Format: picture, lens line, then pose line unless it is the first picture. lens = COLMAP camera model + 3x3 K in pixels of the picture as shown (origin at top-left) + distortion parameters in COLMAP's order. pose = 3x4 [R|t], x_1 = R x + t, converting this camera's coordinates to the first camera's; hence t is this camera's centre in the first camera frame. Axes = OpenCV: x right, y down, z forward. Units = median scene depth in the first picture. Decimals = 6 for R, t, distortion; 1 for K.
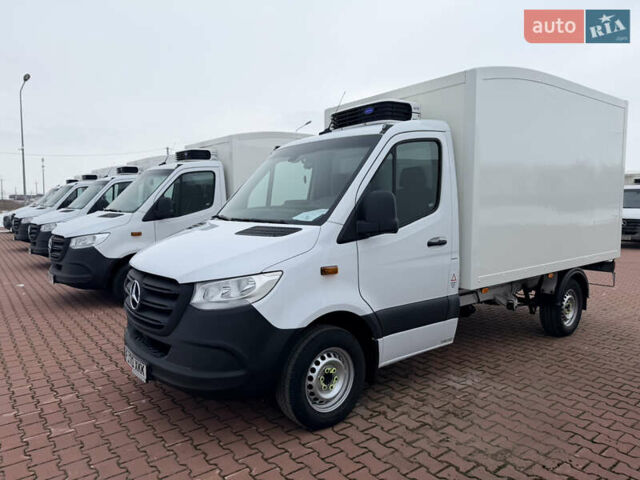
lens RADIAL K [[453.2, 0, 318.4], [0, 453.2, 250.6], [0, 0, 1]] dist [-0.002117, -0.001604]
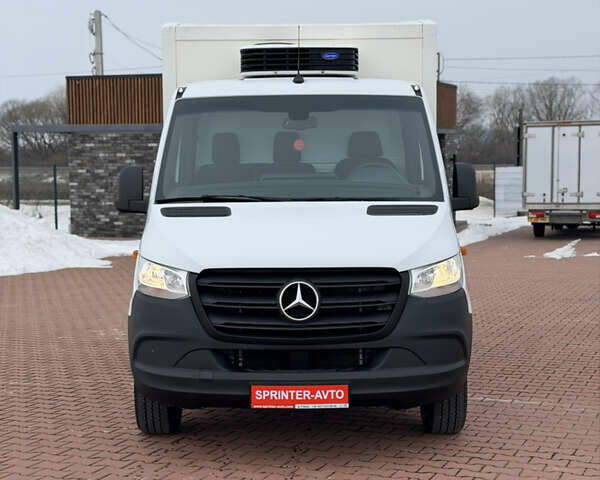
lens RADIAL K [[1109.6, 0, 300.0], [0, 1109.6, 240.0], [0, 0, 1]] dist [0.065694, 0.095213]
pose [[0.623073, -0.036216, 0.781324, -1.655789], [0.076171, 0.996989, -0.014530, 0.025786], [-0.778446, 0.068567, 0.623956, -0.120489]]
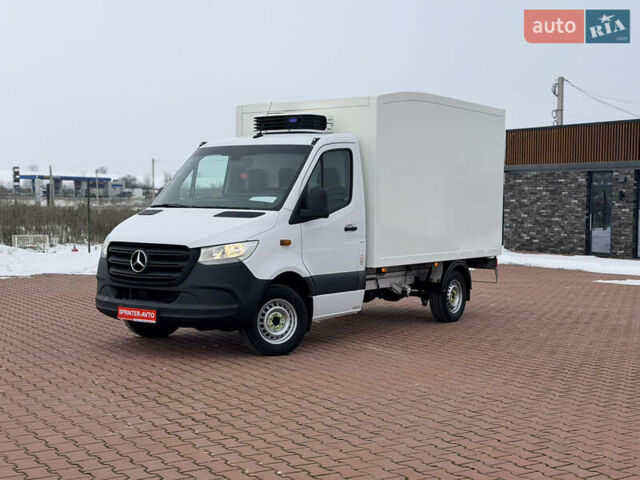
lens RADIAL K [[894.3, 0, 320.0], [0, 894.3, 240.0], [0, 0, 1]] dist [0.034688, 0.025155]
pose [[0.954841, 0.014126, 0.296780, -0.620441], [0.004090, 0.998150, -0.060668, 0.181917], [-0.297088, 0.059142, 0.953017, -1.507724]]
